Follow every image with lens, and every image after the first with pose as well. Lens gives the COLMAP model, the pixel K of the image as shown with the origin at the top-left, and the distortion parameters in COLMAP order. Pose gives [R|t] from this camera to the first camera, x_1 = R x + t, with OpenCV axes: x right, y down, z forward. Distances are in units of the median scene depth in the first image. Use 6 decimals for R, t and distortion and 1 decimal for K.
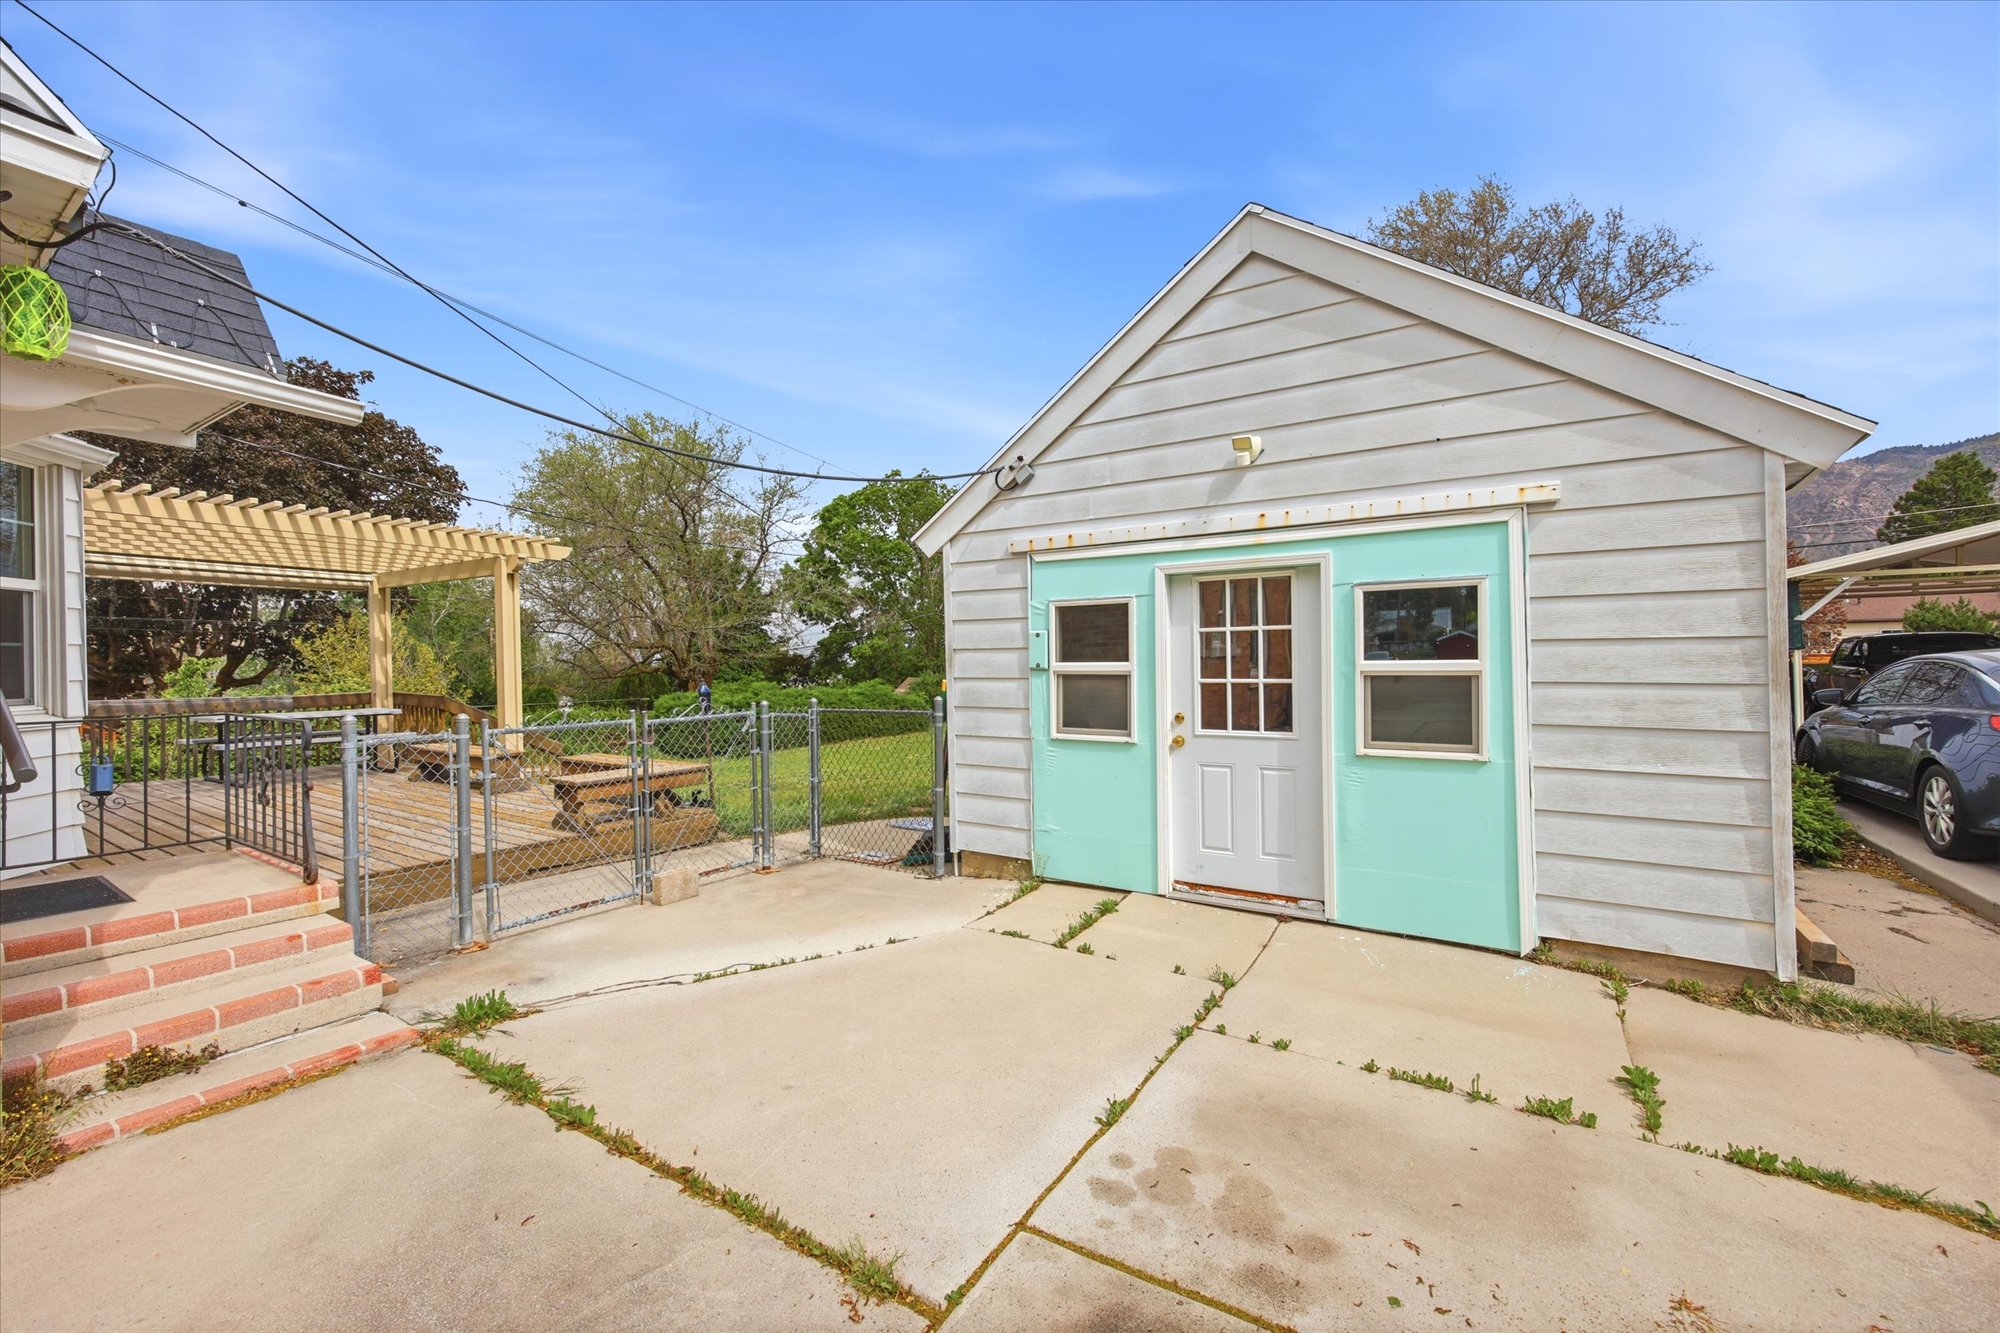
lens RADIAL K [[802.3, 0, 1006.4], [0, 802.3, 662.5], [0, 0, 1]] dist [-0.003216, 0.000269]
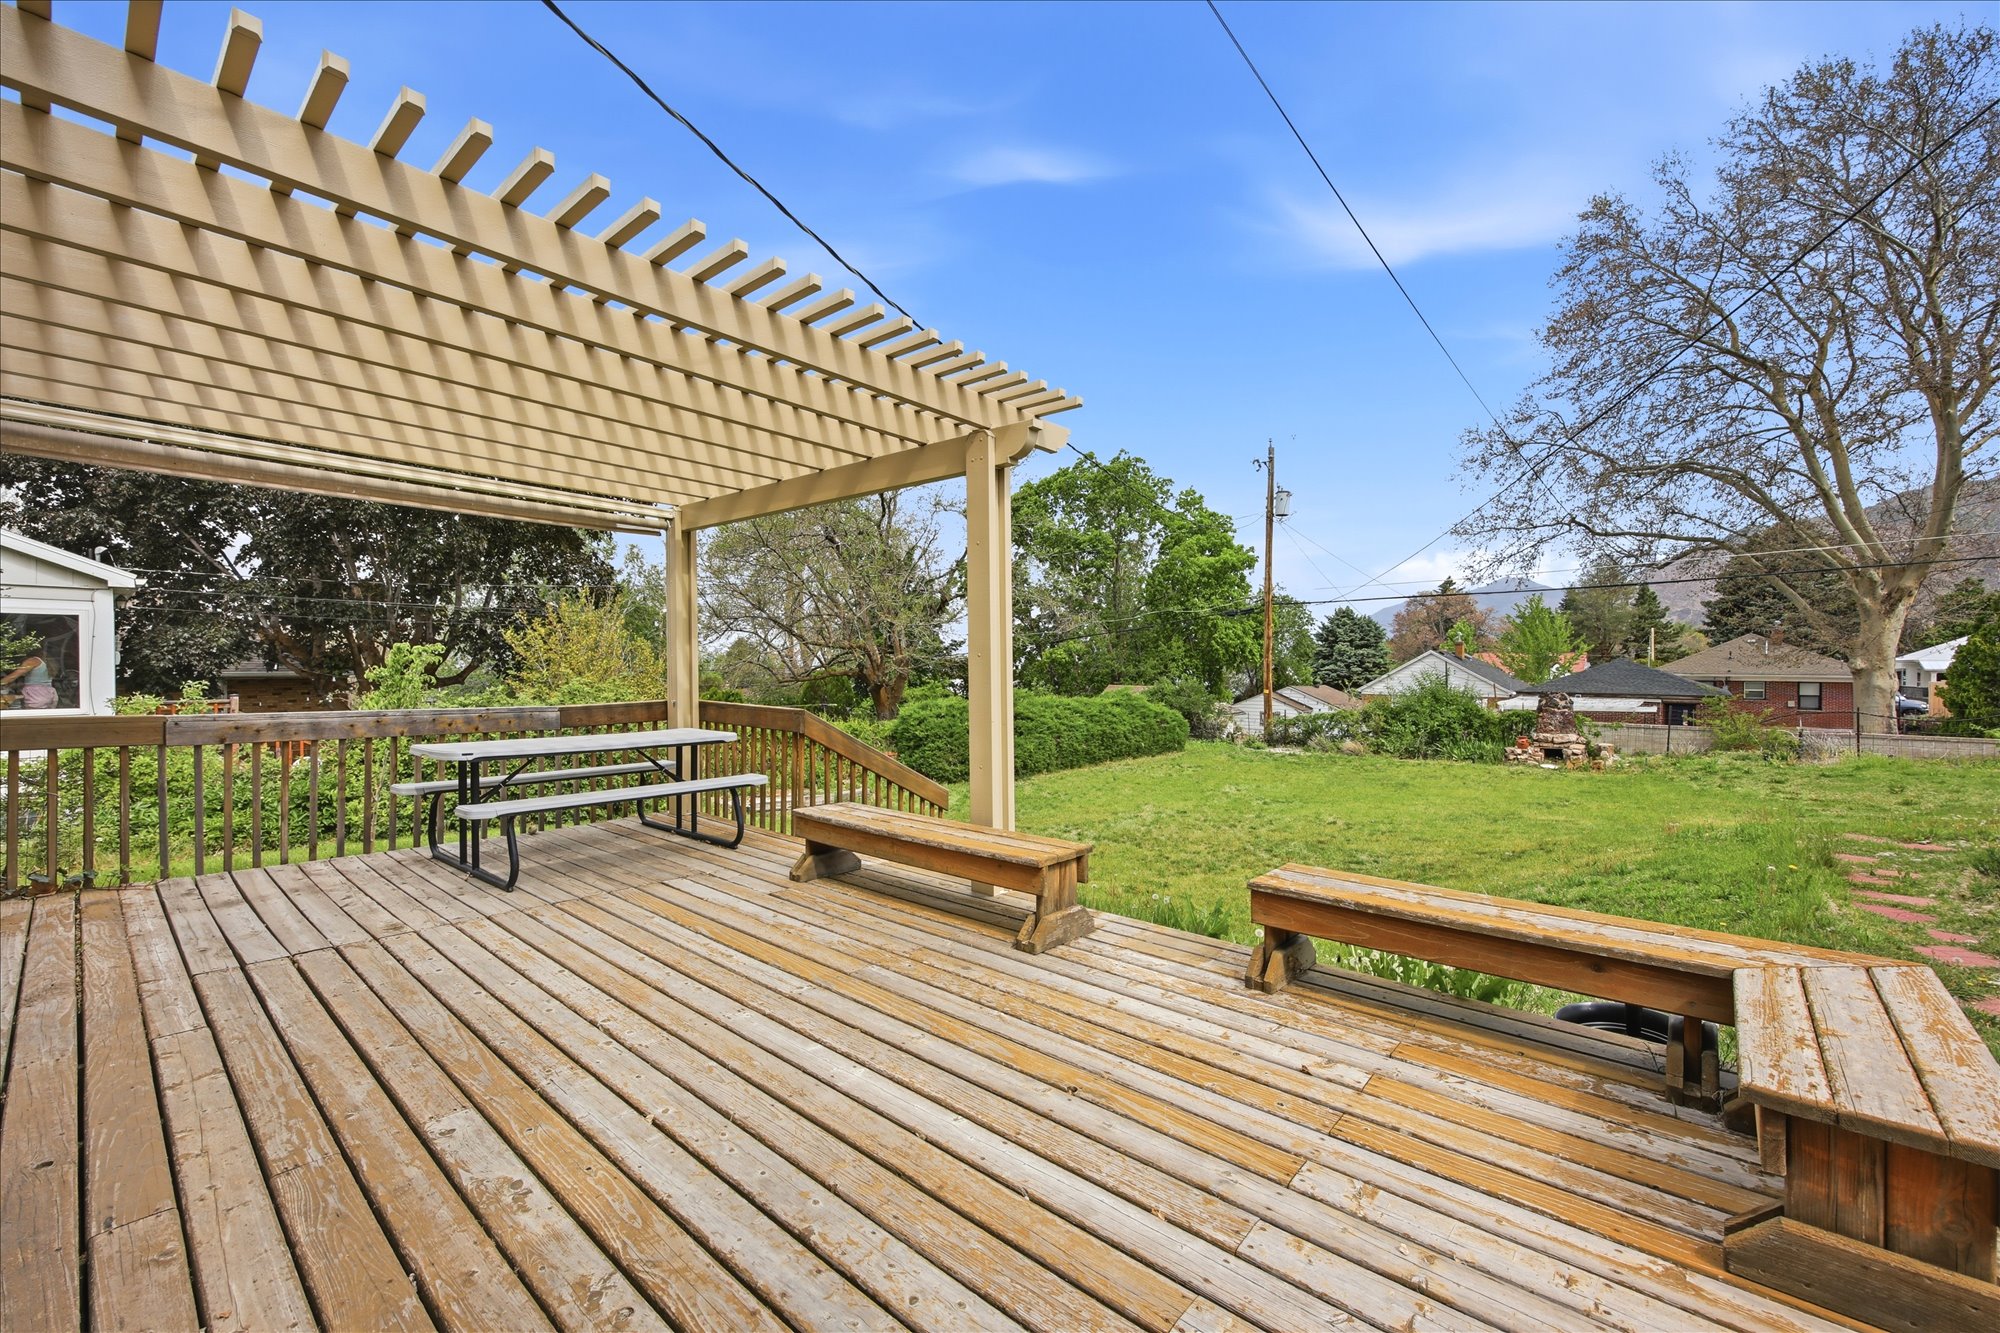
lens RADIAL K [[802.3, 0, 1001.1], [0, 802.3, 671.4], [0, 0, 1]] dist [-0.003216, 0.000269]
pose [[0.990219, 0.011533, -0.139042, -0.240154], [-0.011378, 0.999933, 0.001907, 0.005807], [0.139055, -0.000306, 0.990285, 0.225175]]
